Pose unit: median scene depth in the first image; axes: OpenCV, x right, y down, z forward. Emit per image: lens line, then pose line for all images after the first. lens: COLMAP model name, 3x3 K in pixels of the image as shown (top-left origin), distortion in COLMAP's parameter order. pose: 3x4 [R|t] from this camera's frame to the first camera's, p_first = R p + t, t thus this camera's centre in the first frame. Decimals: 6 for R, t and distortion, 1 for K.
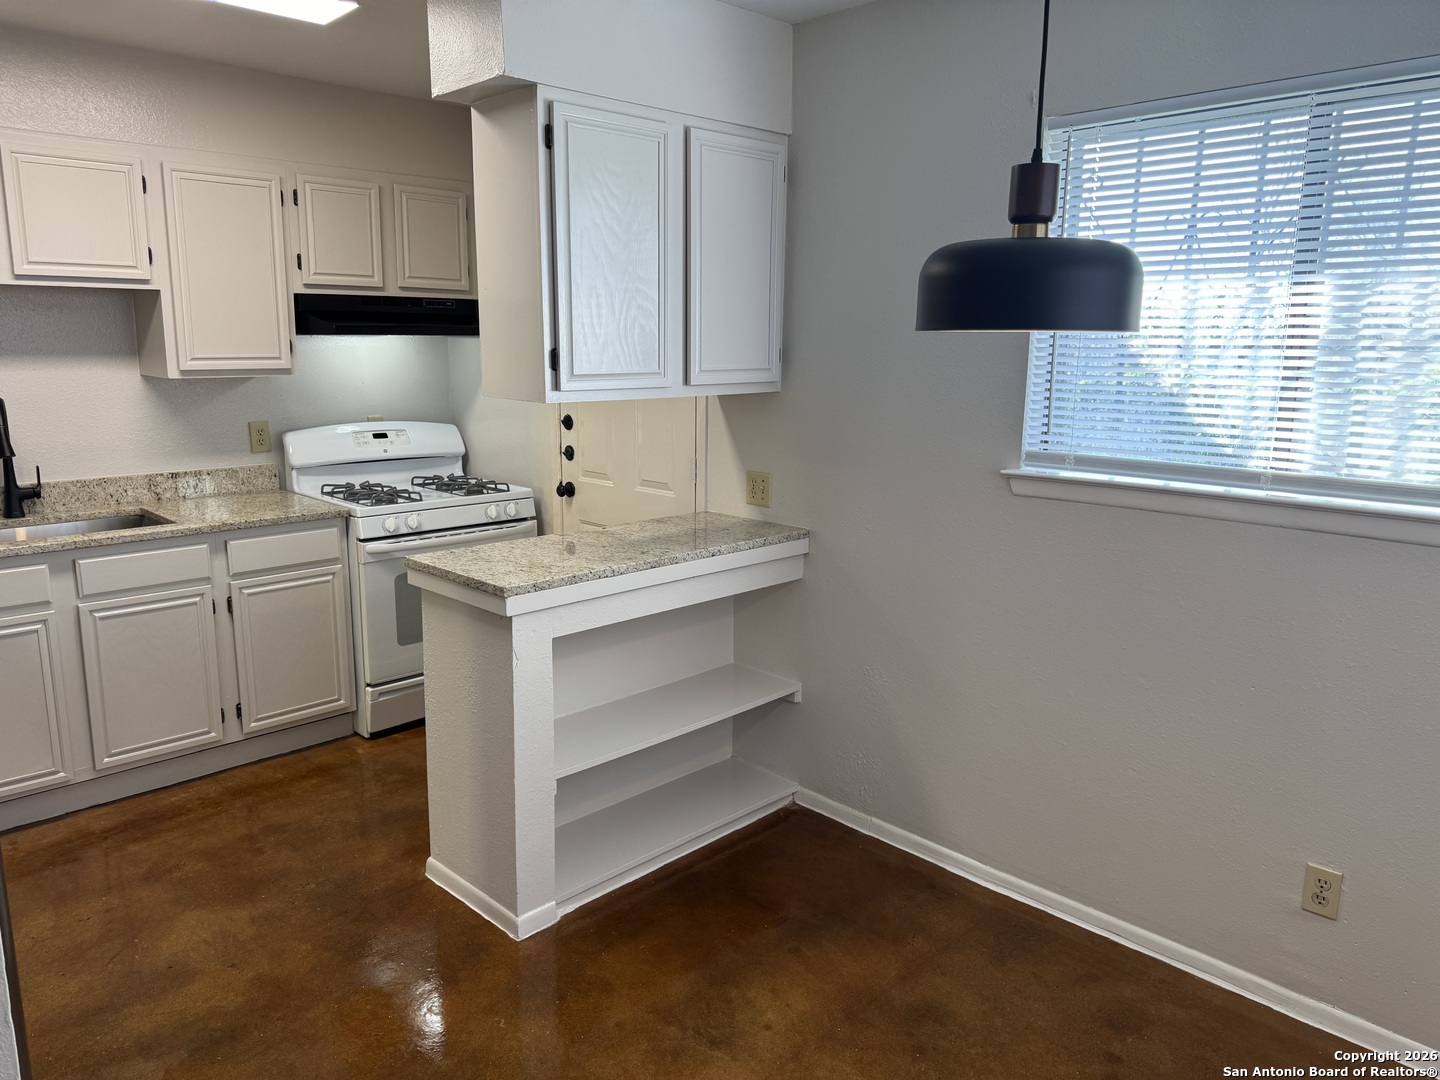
lens RADIAL K [[1020.6, 0, 724.4], [0, 1020.6, 537.8], [0, 0, 1]] dist [0.030830, -0.044979]
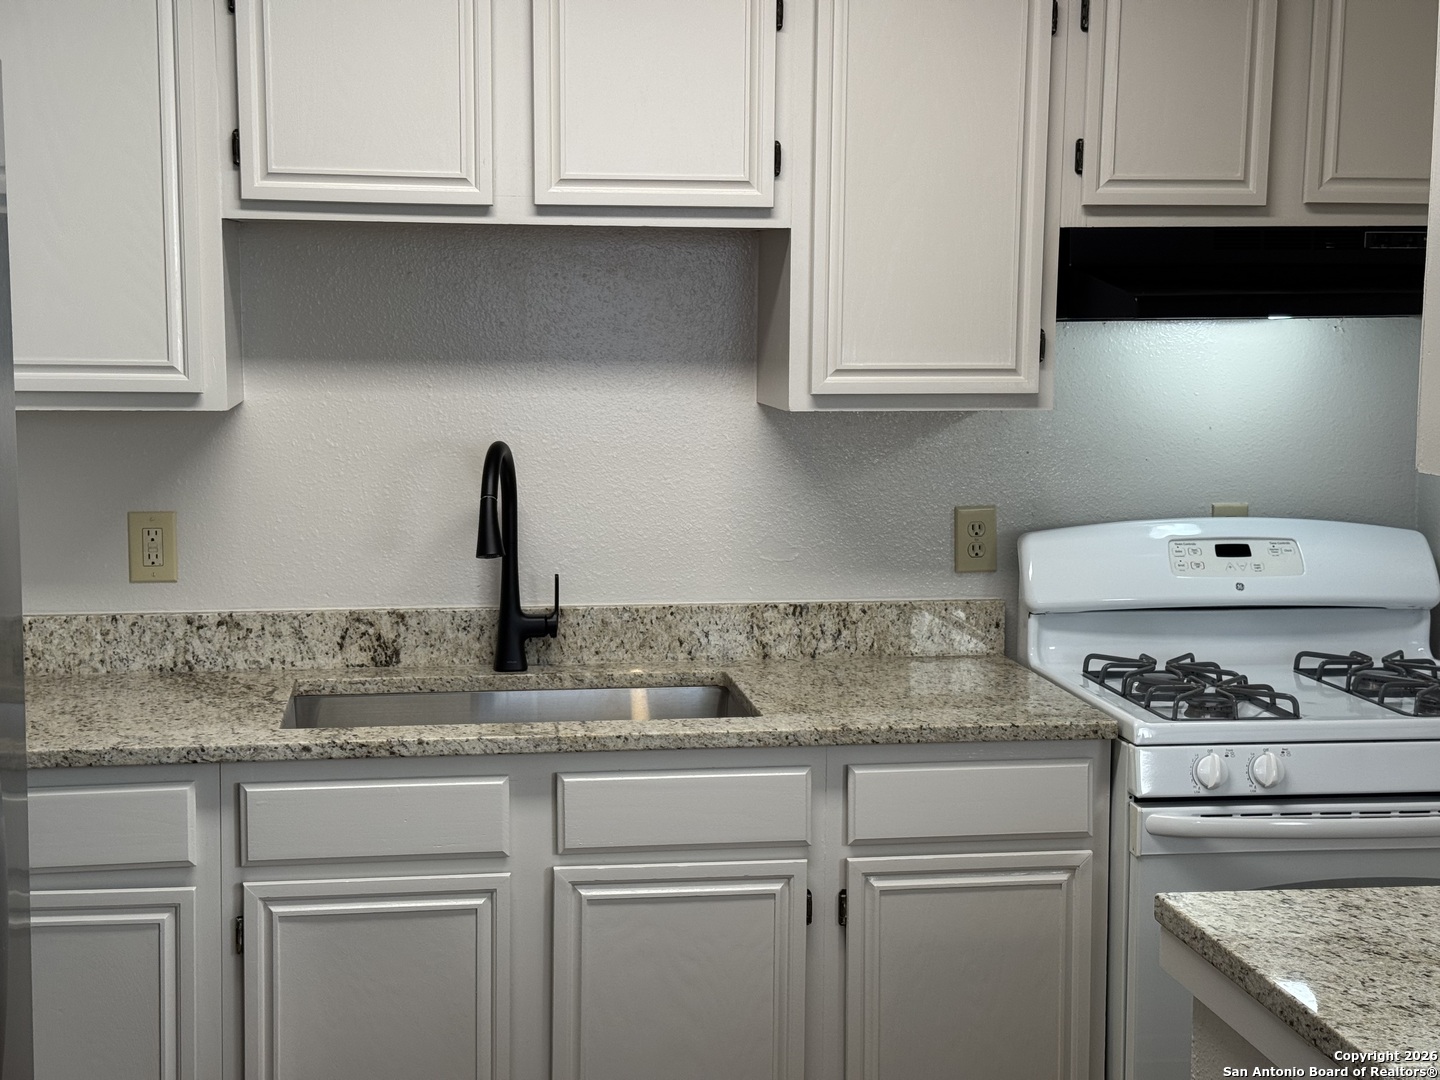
lens RADIAL K [[2016.5, 0, 720.6], [0, 2016.5, 546.9], [0, 0, 1]] dist [0.135313, 0.026706]
pose [[0.804336, 0.058992, -0.591239, -0.006472], [-0.111651, 0.992339, -0.052881, -0.040386], [0.583591, 0.108546, 0.804761, 0.237248]]
